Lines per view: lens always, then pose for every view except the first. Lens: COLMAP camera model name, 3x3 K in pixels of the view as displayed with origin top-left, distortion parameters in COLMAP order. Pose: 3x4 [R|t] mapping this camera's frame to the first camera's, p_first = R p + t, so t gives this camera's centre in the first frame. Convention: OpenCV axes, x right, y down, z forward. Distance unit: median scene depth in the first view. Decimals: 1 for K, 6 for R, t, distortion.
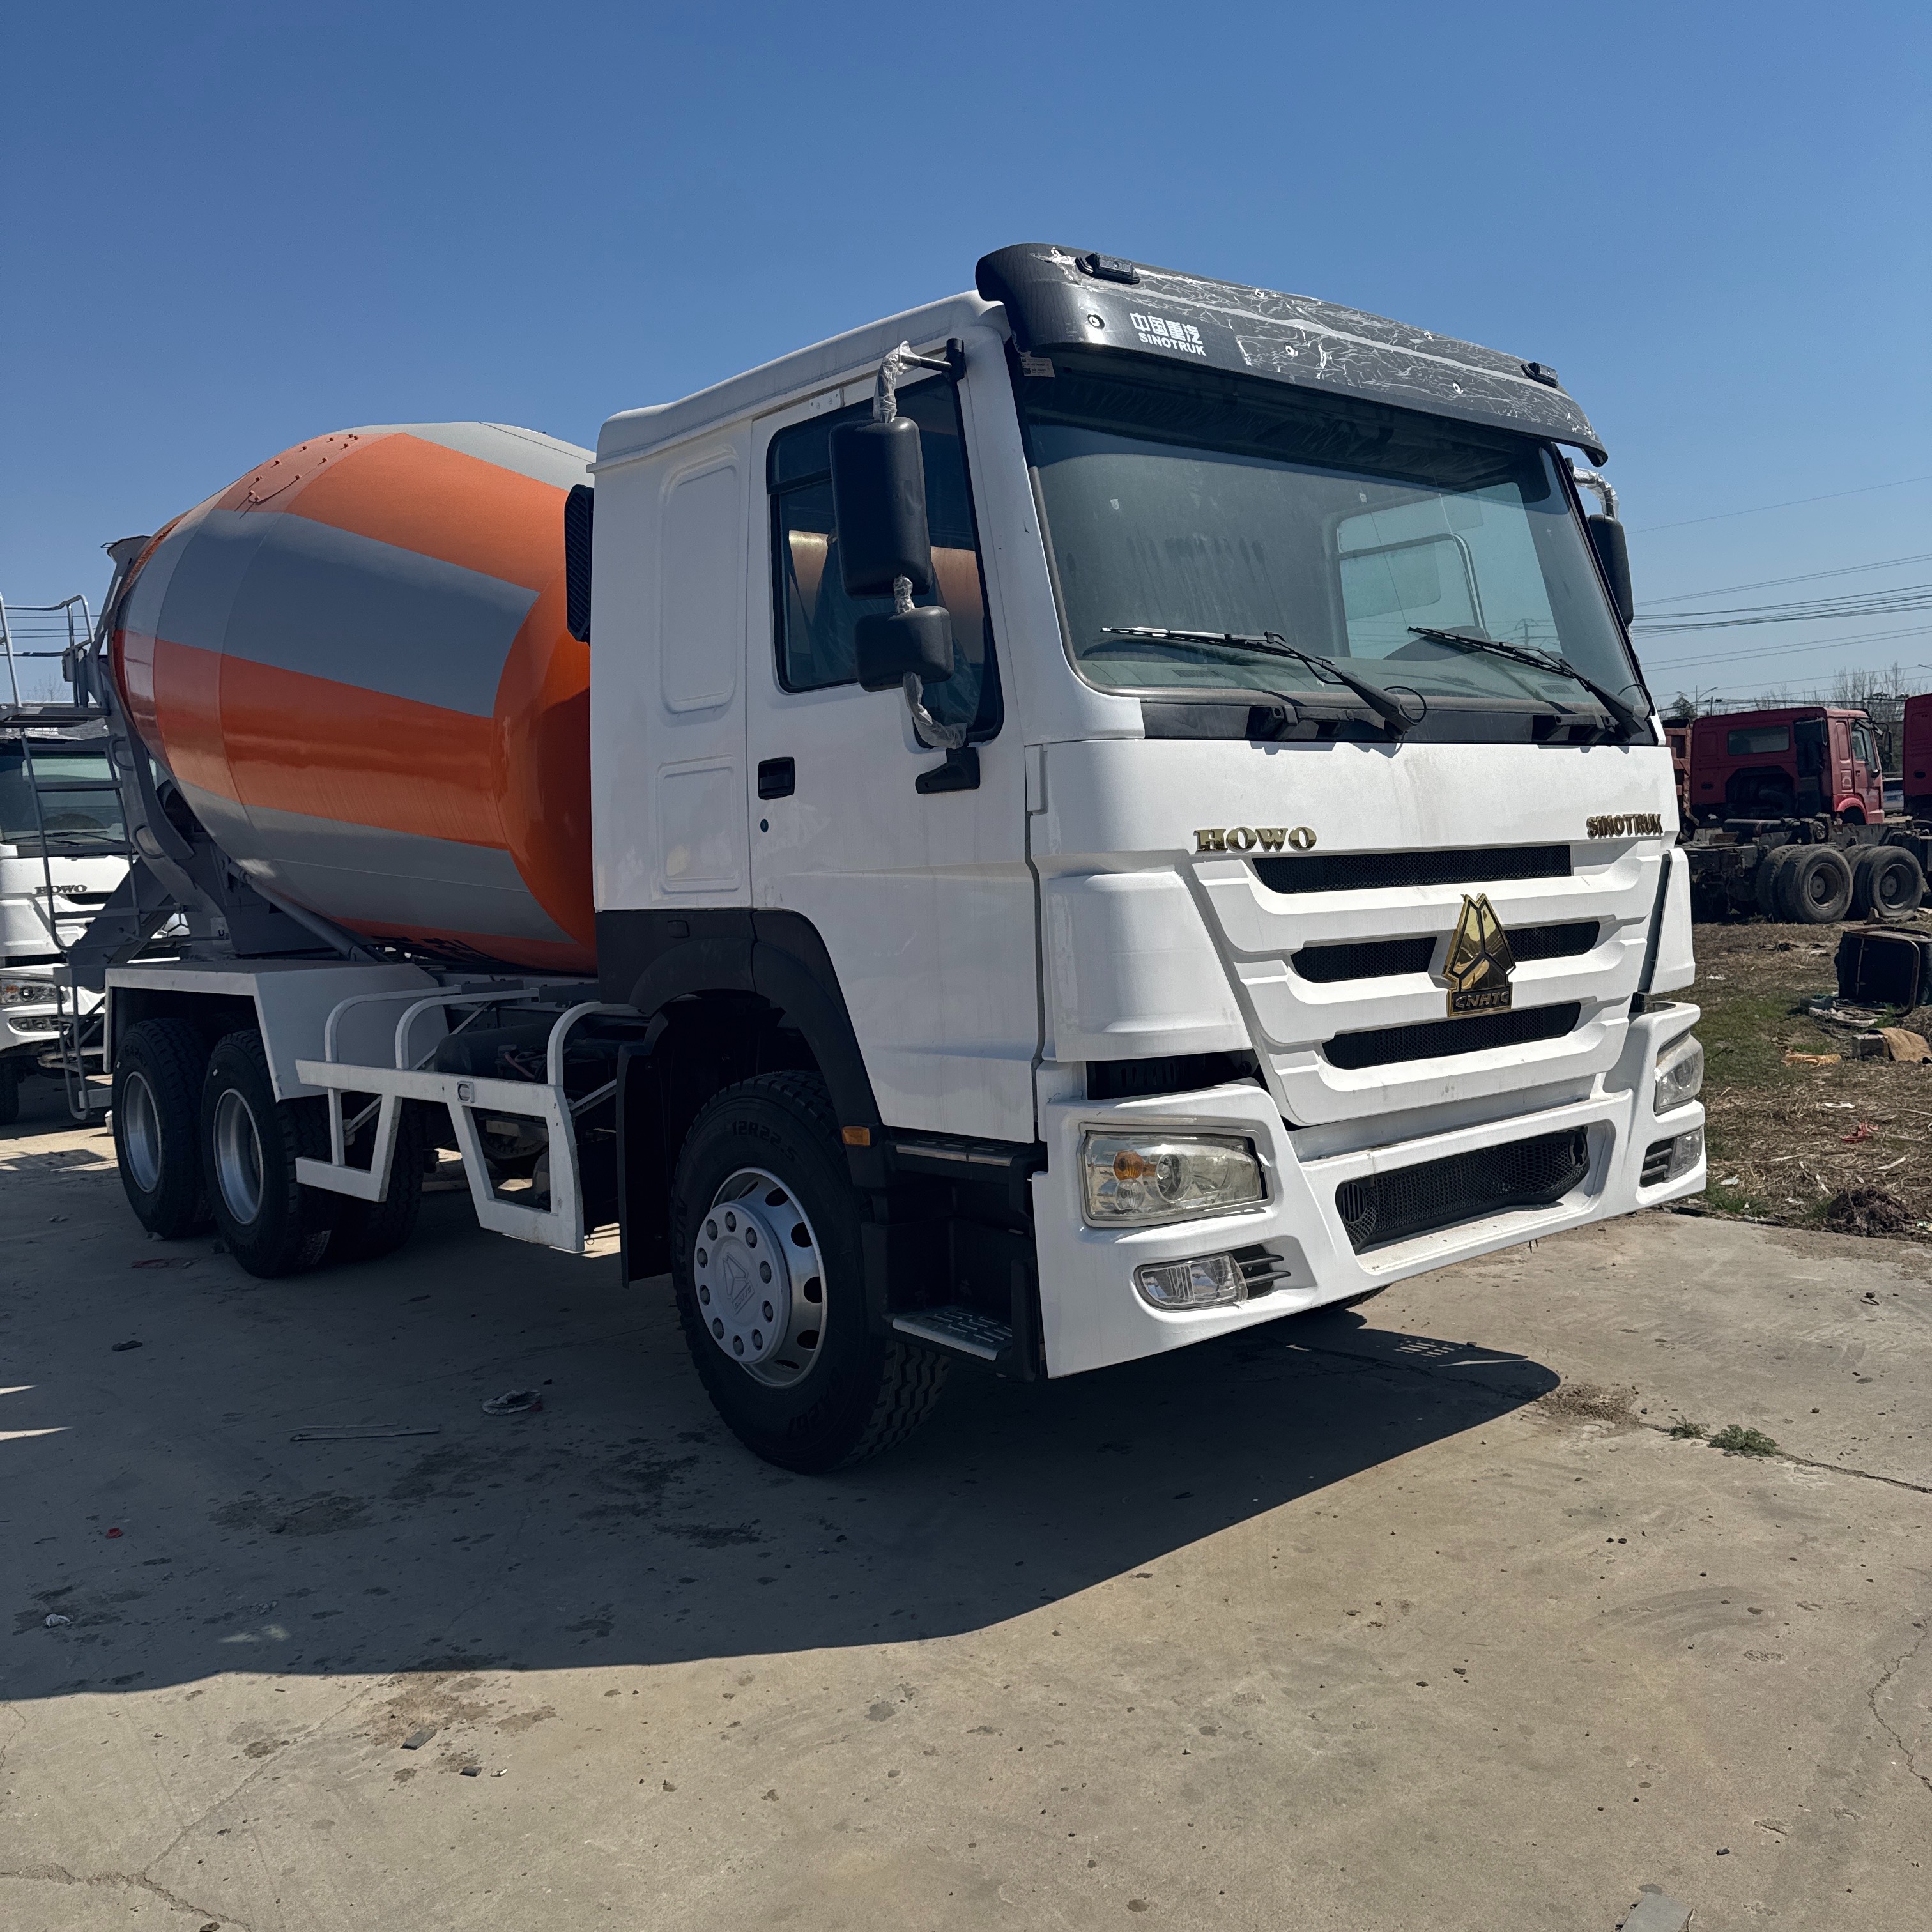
lens RADIAL K [[1832.2, 0, 967.2], [0, 1832.2, 1017.9], [0, 0, 1]] dist [0.180334, -0.491626]
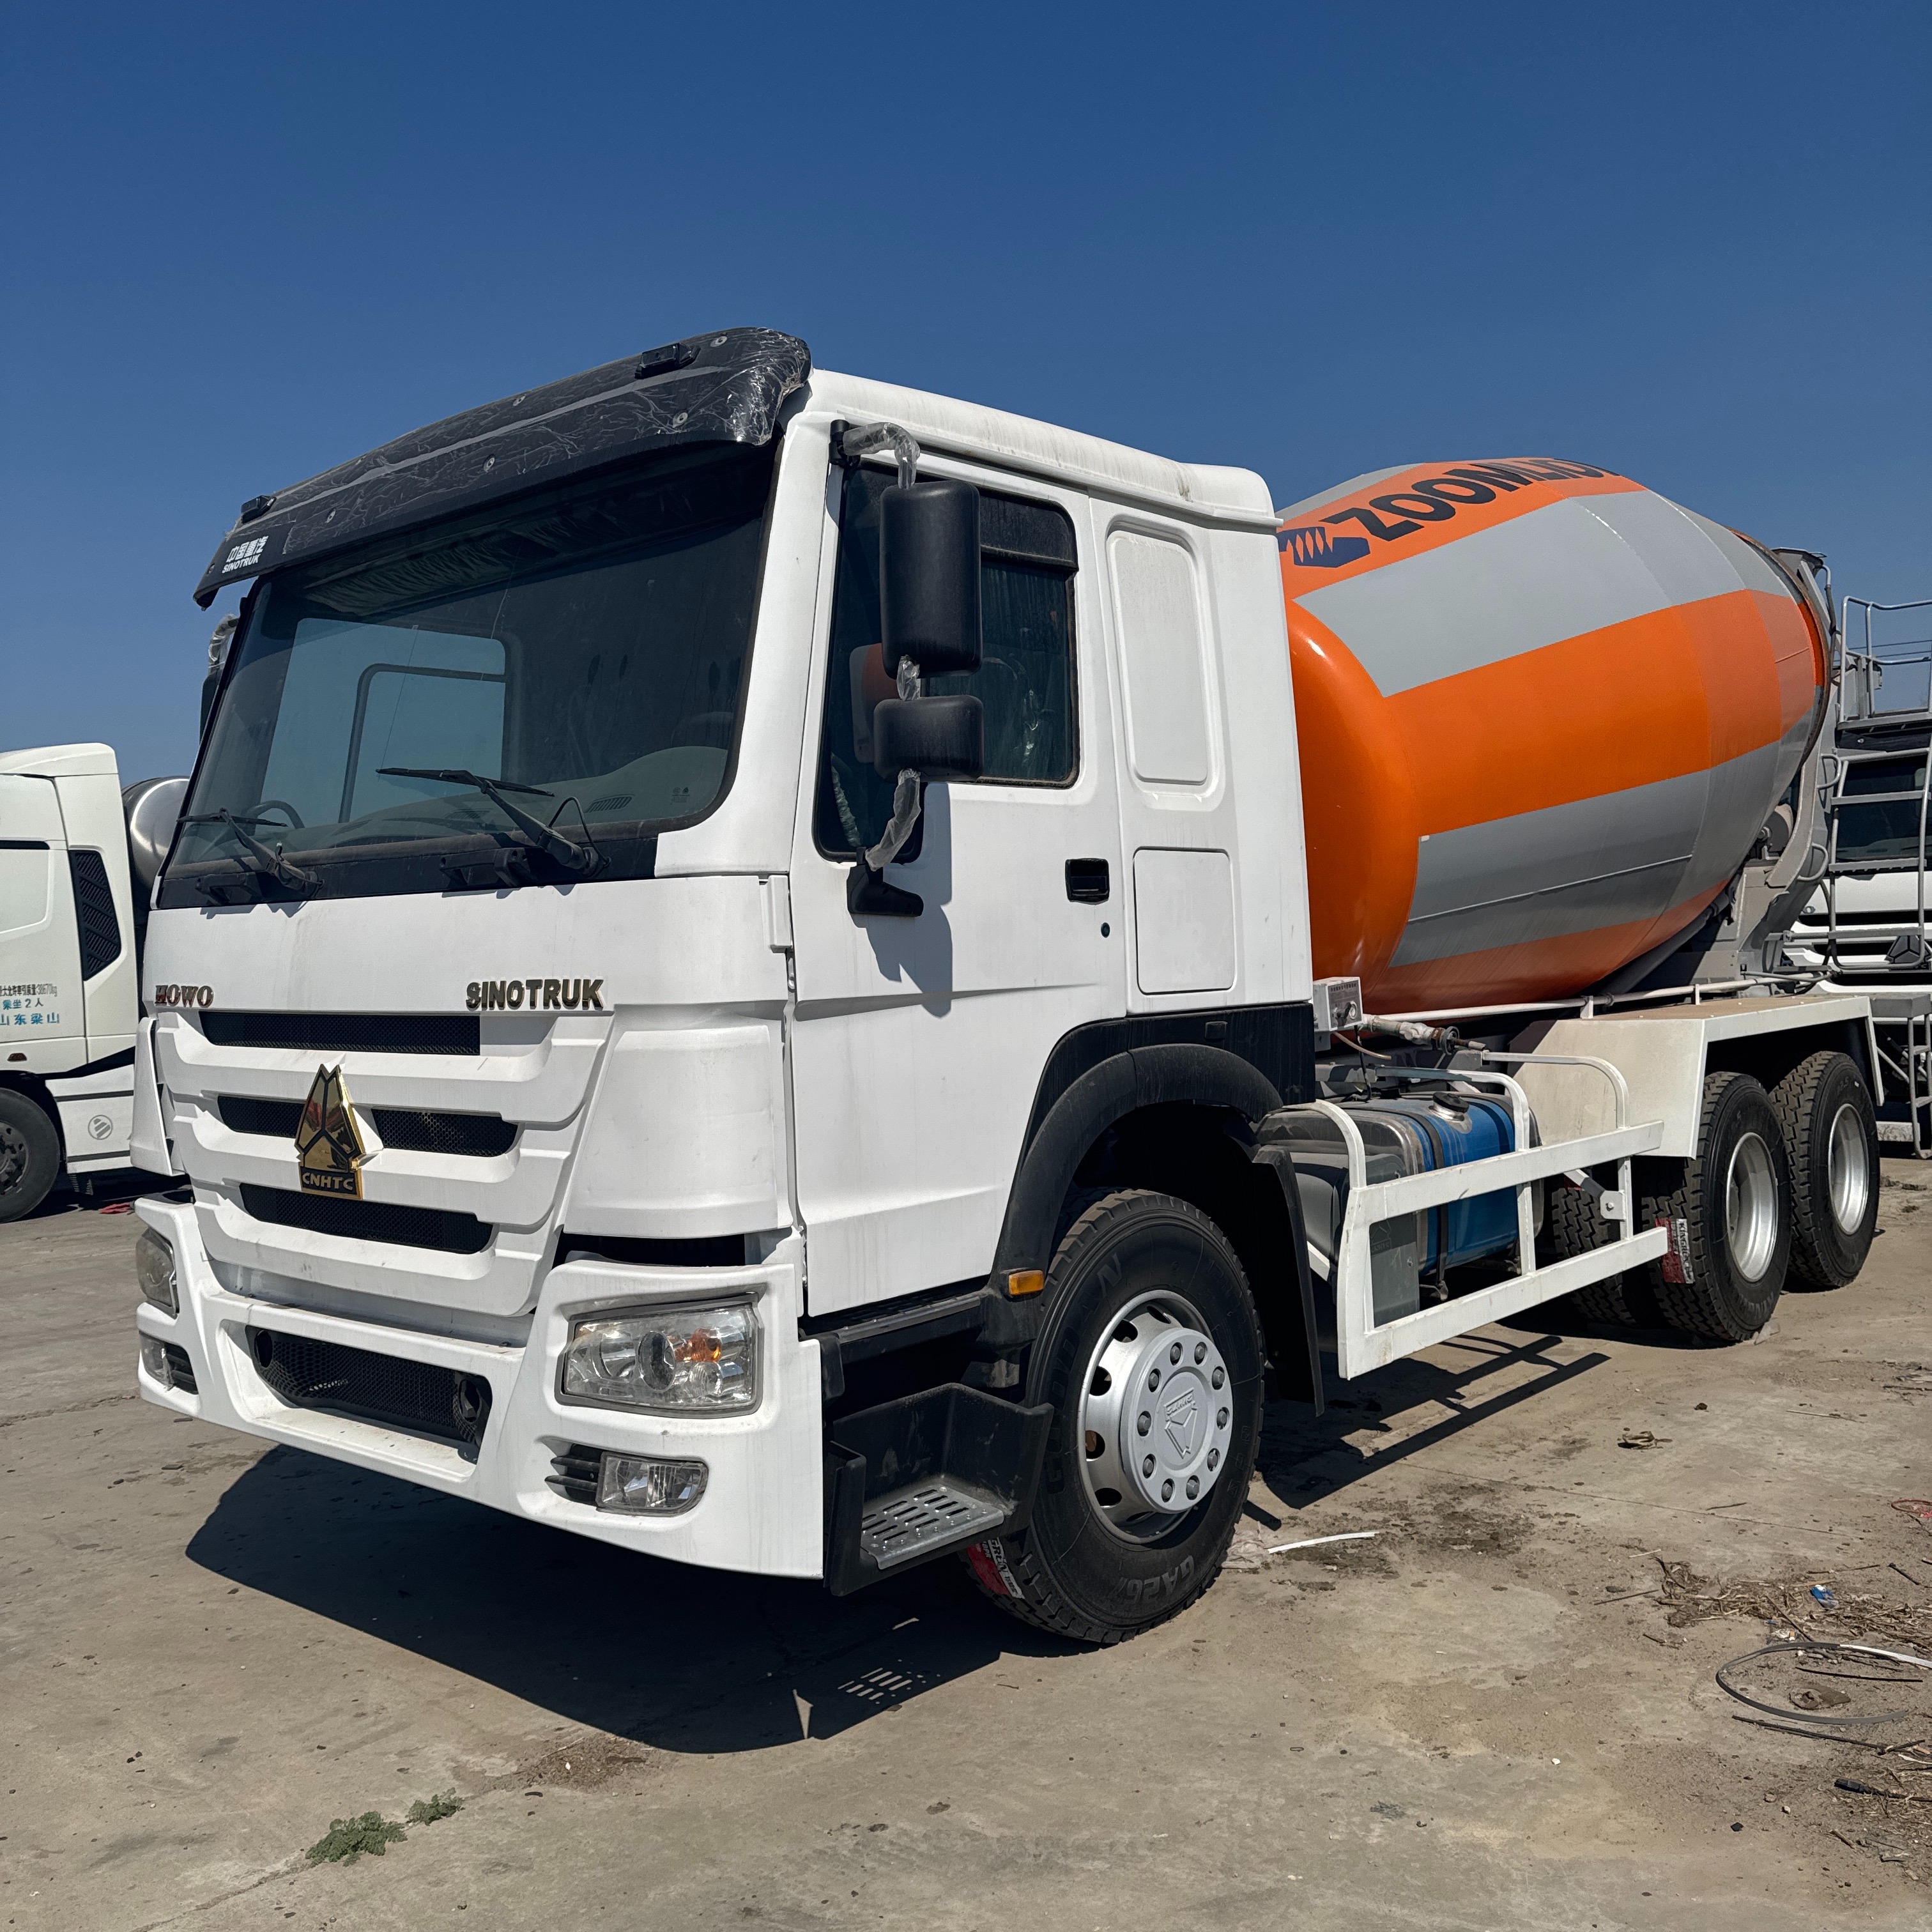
lens RADIAL K [[1832.2, 0, 967.2], [0, 1832.2, 1017.9], [0, 0, 1]] dist [0.180334, -0.491626]
pose [[0.146797, 0.079656, -0.985954, 1.242424], [-0.057118, 0.995772, 0.071945, -0.176796], [0.987516, 0.045755, 0.150726, 1.194774]]
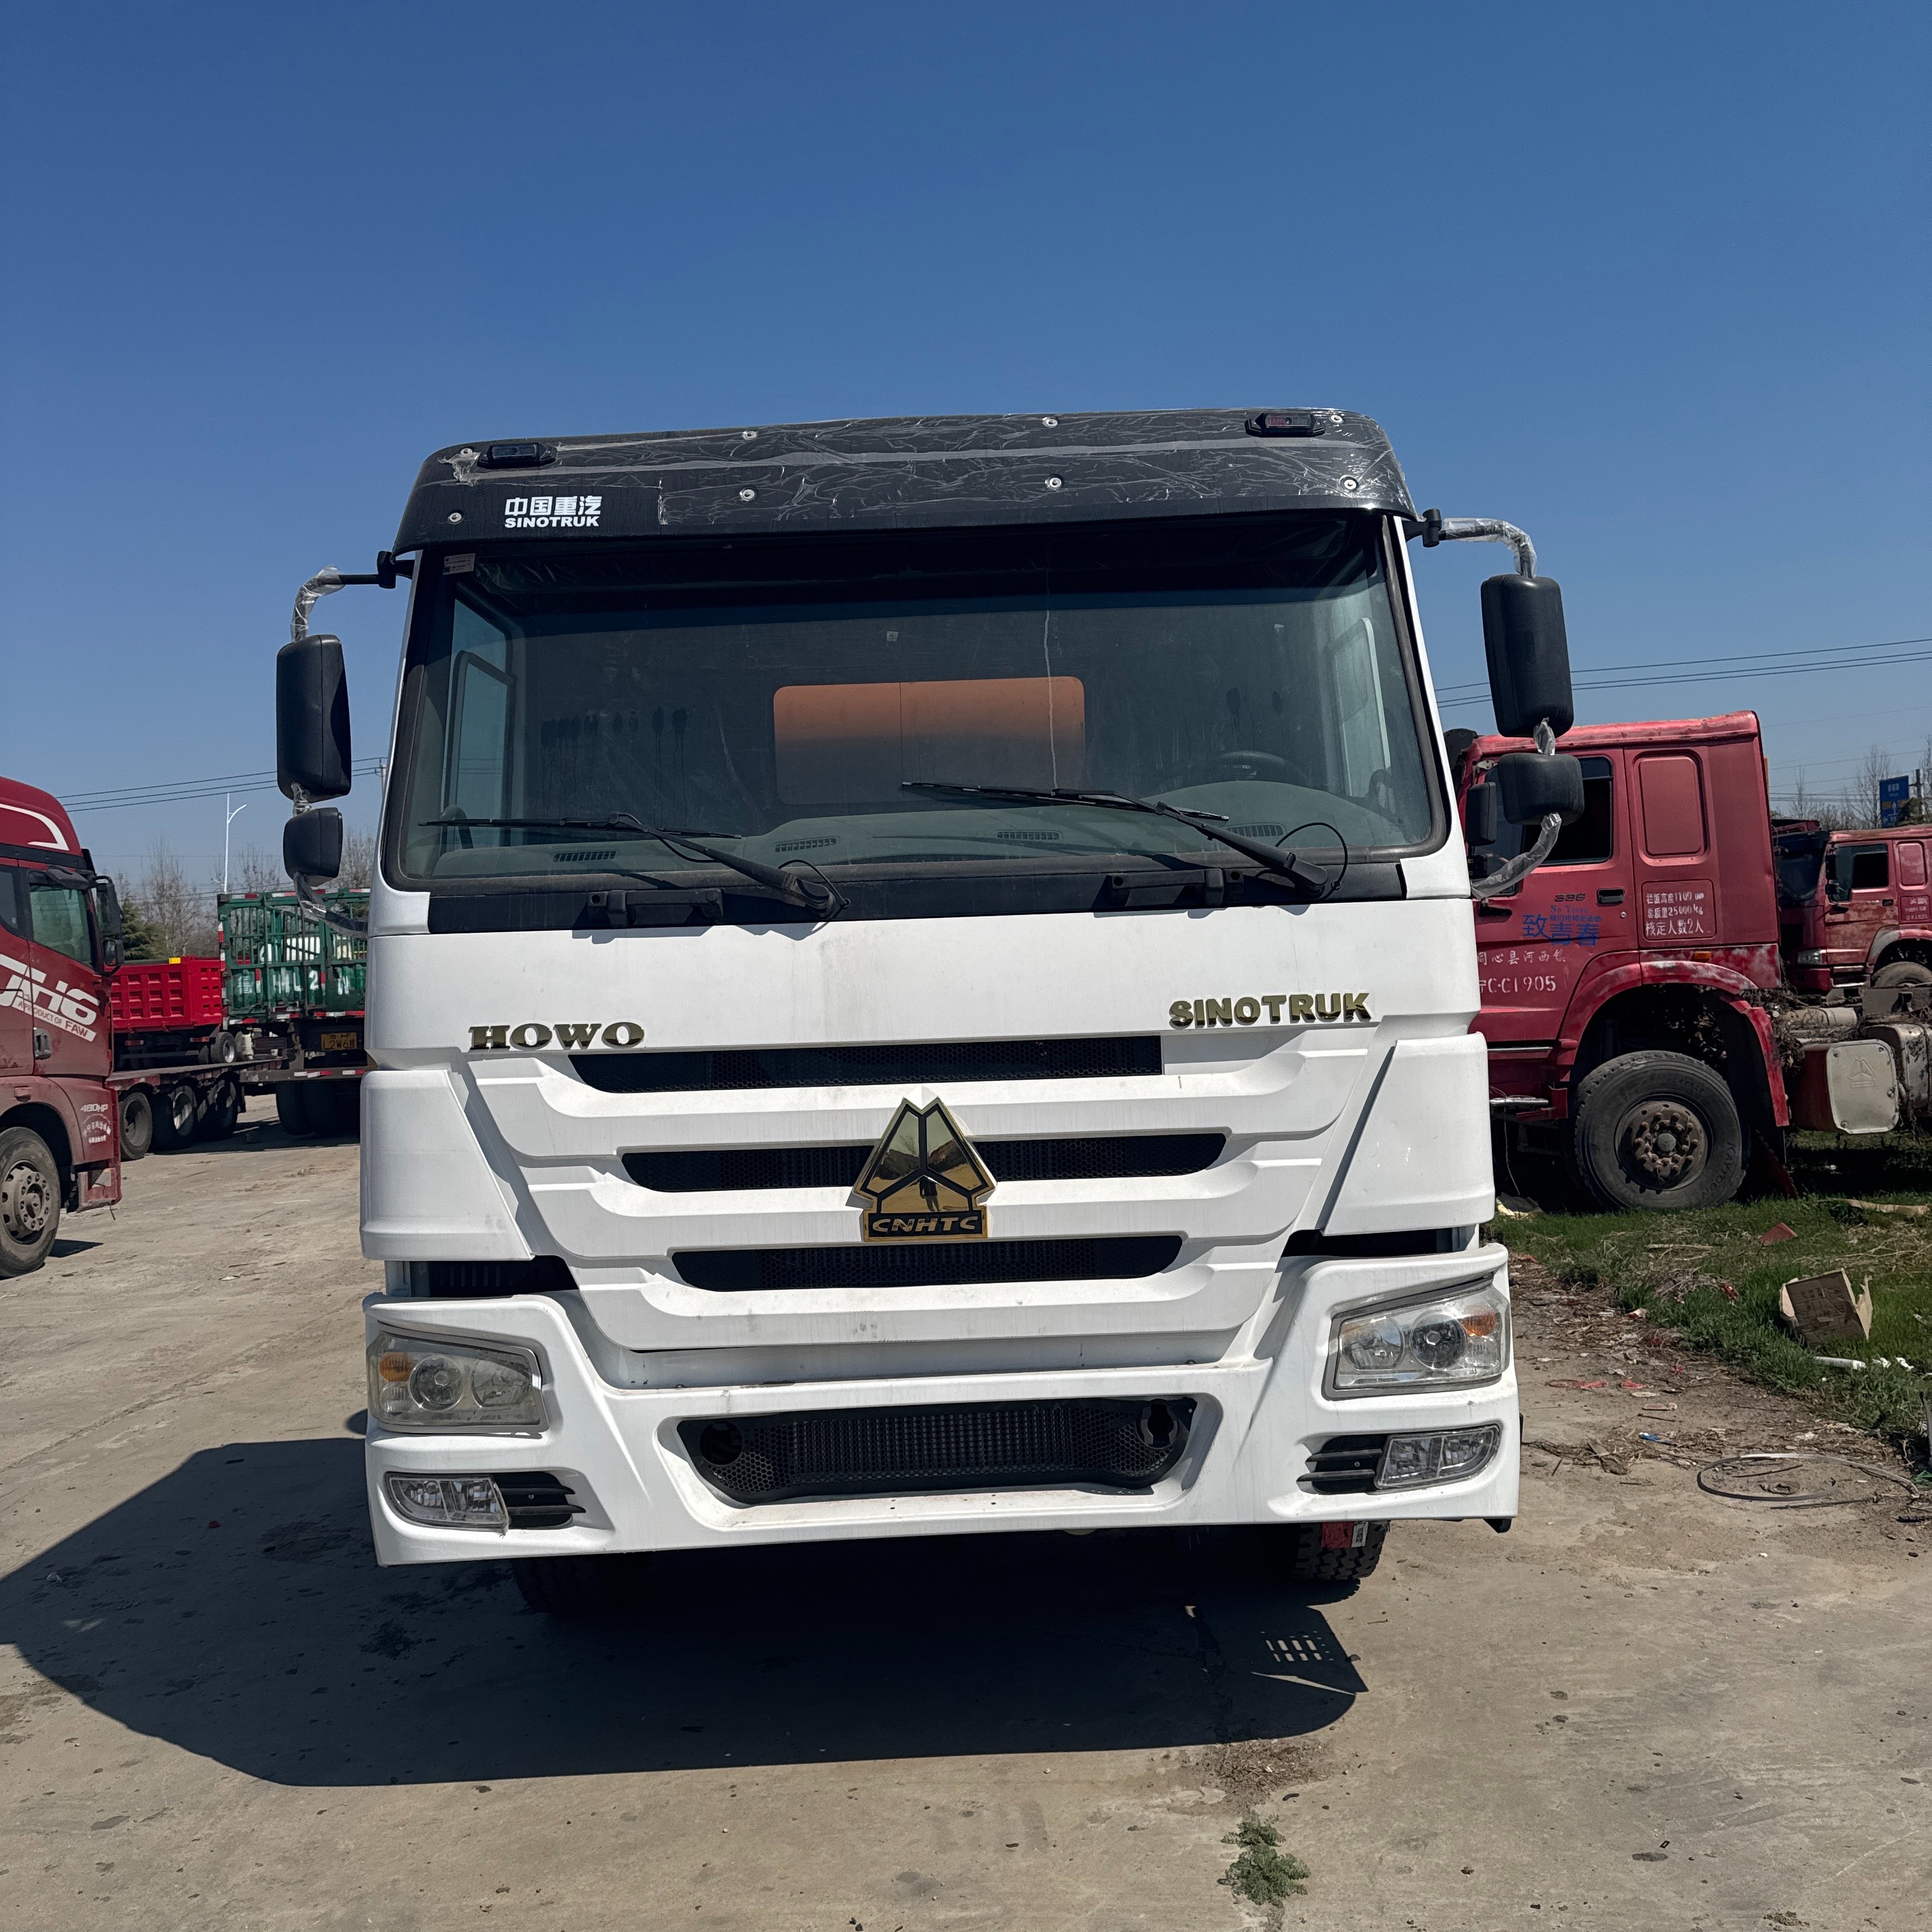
lens RADIAL K [[1832.2, 0, 967.2], [0, 1832.2, 1017.9], [0, 0, 1]] dist [0.180334, -0.491626]
pose [[0.756912, 0.030093, -0.652823, 0.850087], [-0.048064, 0.998797, -0.009687, -0.098116], [0.651746, 0.038710, 0.757448, 0.389172]]
